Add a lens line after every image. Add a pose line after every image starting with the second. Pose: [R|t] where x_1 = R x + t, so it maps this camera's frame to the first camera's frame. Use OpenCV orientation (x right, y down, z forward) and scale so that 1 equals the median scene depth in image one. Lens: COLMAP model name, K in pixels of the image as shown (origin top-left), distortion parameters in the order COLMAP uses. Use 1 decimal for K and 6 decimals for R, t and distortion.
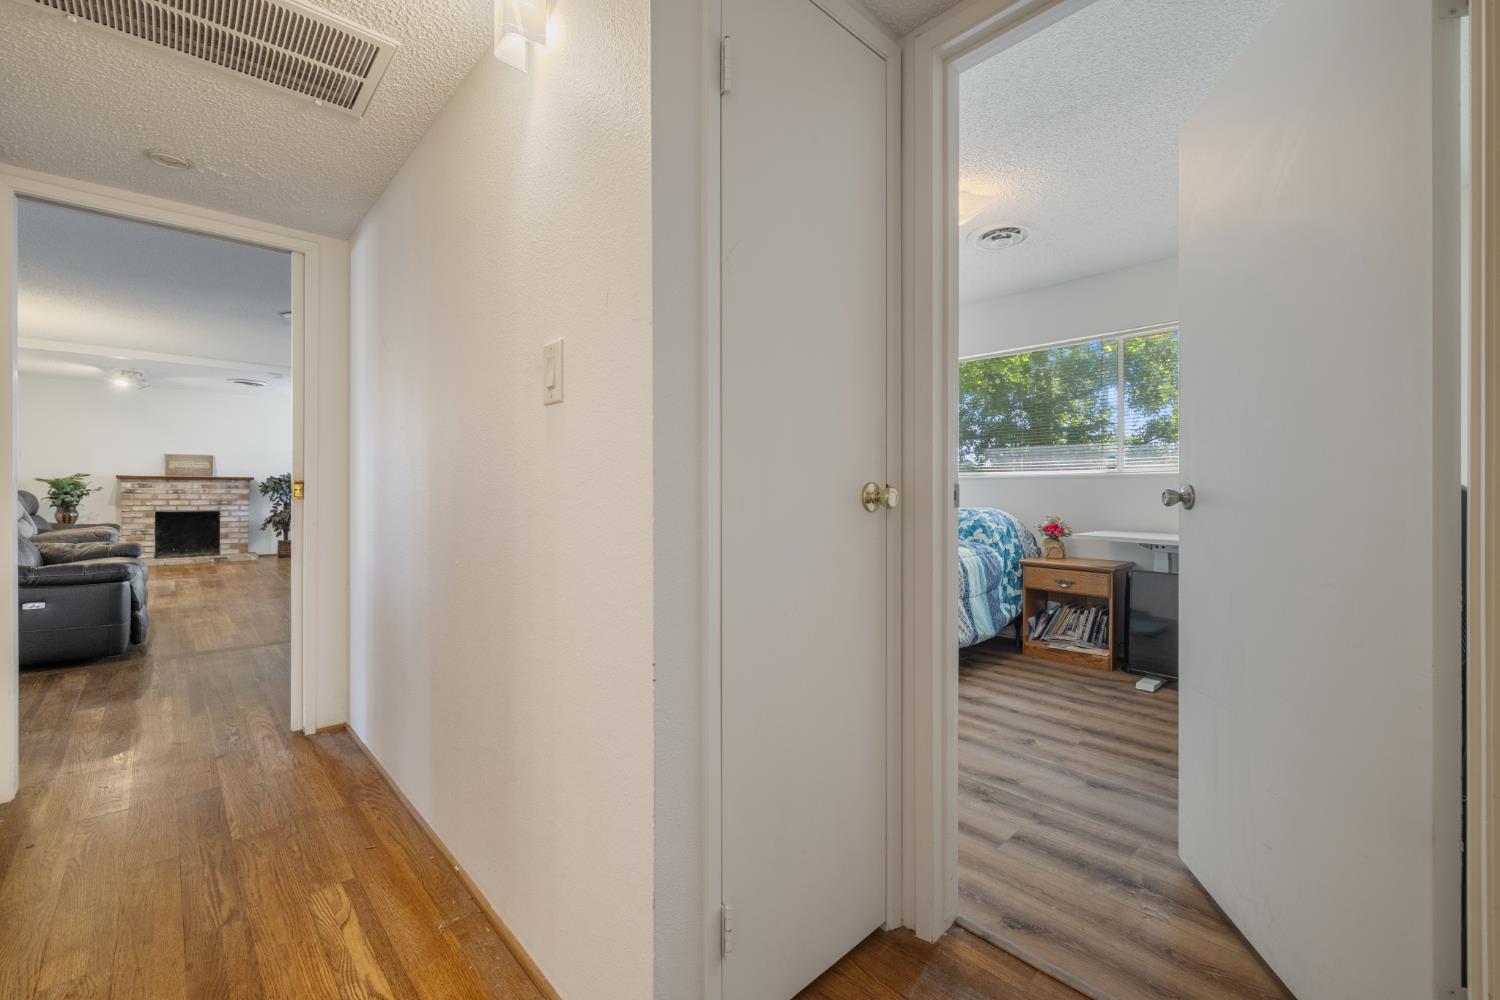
lens RADIAL K [[629.1, 0, 747.1], [0, 629.1, 490.1], [0, 0, 1]] dist [-0.000106, -0.000373]
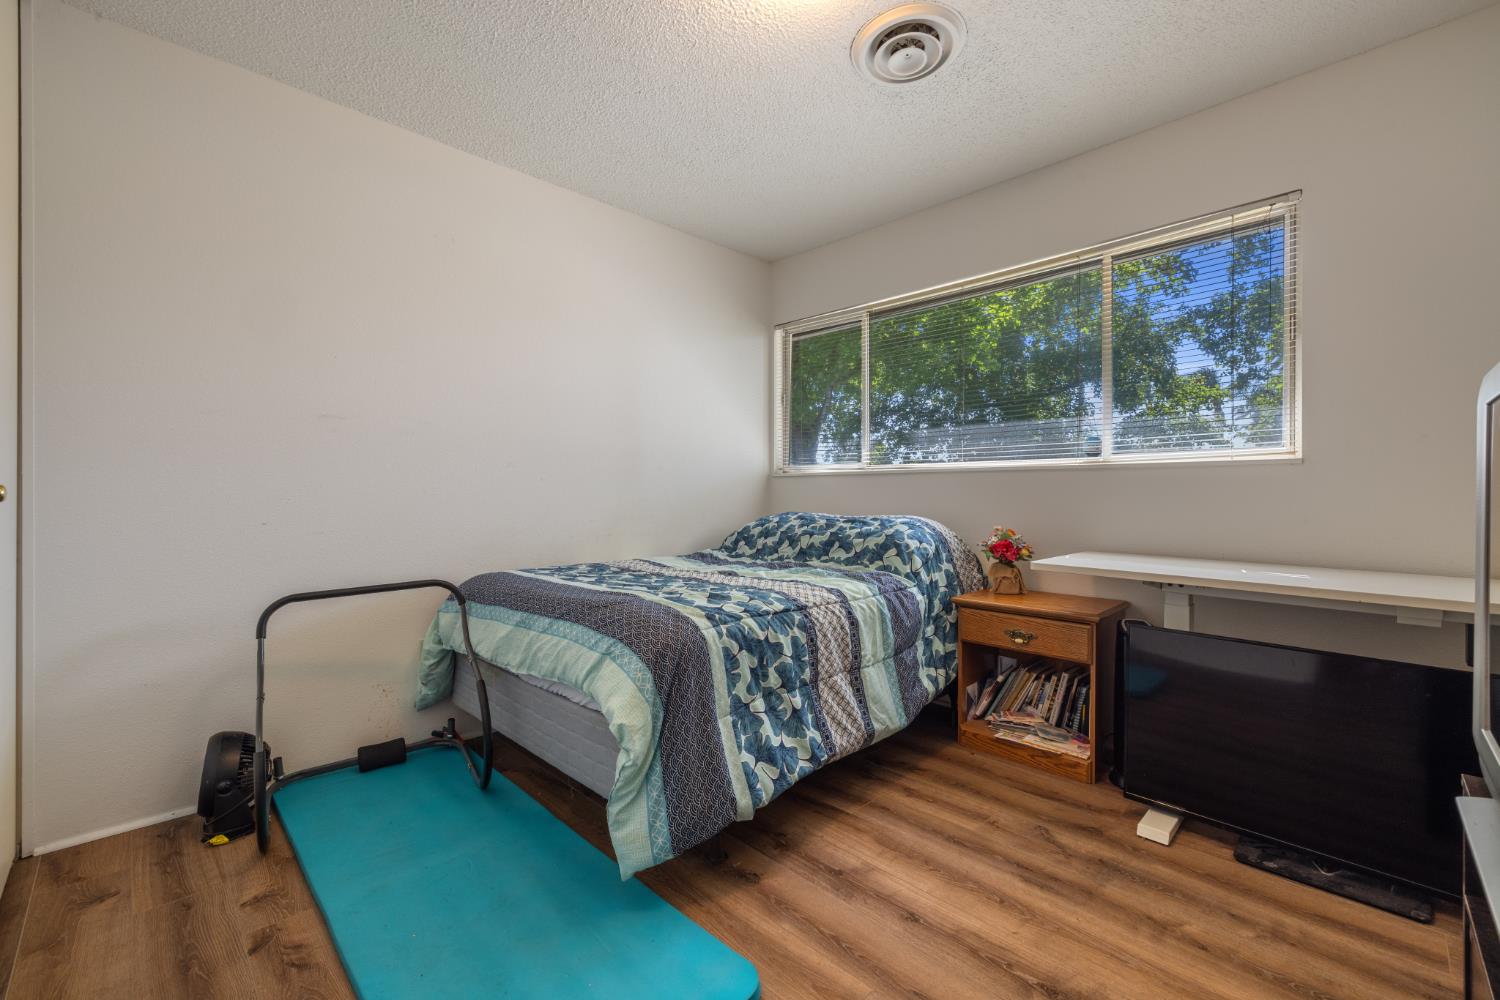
lens RADIAL K [[629.2, 0, 743.1], [0, 629.2, 493.1], [0, 0, 1]] dist [0.001260, -0.000107]
pose [[0.999680, -0.000368, 0.025305, 0.204208], [0.000262, 0.999991, 0.004166, 0.001175], [-0.025306, -0.004158, 0.999671, 0.364460]]
